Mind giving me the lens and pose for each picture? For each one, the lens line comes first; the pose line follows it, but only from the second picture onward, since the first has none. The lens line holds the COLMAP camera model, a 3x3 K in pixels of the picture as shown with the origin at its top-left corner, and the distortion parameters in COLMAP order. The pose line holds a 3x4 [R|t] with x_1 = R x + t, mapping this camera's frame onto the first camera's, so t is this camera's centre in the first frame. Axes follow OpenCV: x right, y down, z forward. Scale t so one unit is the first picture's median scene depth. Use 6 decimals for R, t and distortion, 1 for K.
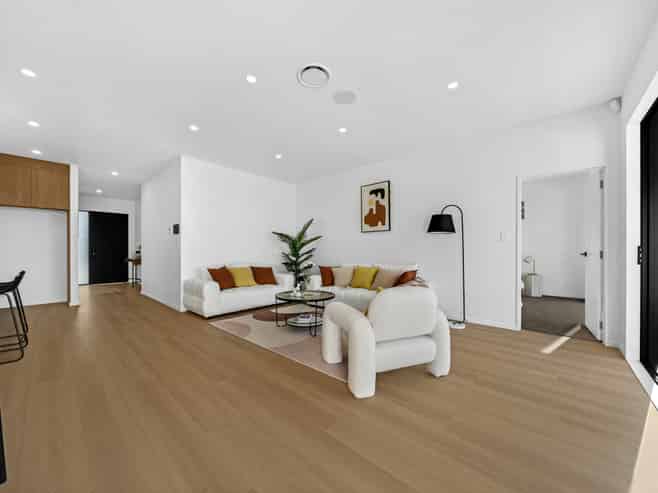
lens RADIAL K [[254.2, 0, 324.1], [0, 254.2, 250.8], [0, 0, 1]] dist [-0.001043, -0.000428]
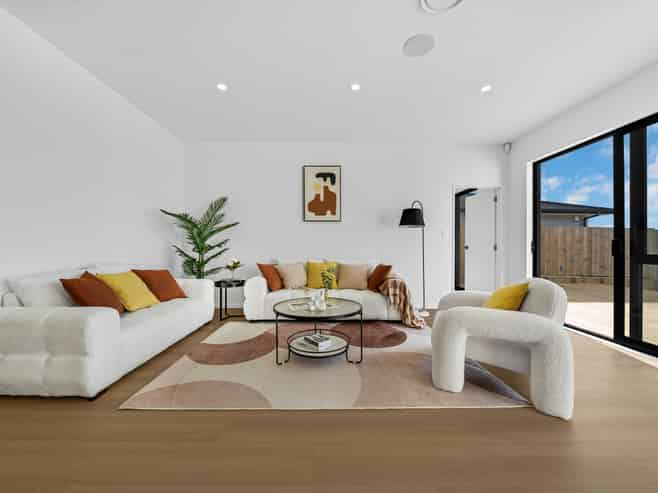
lens RADIAL K [[254.2, 0, 329.9], [0, 254.2, 246.8], [0, 0, 1]] dist [-0.001043, -0.000428]
pose [[0.737158, 0.006021, 0.675693, -0.367392], [-0.005962, 0.999979, -0.002406, 0.012820], [-0.675694, -0.002255, 0.737179, 0.346116]]
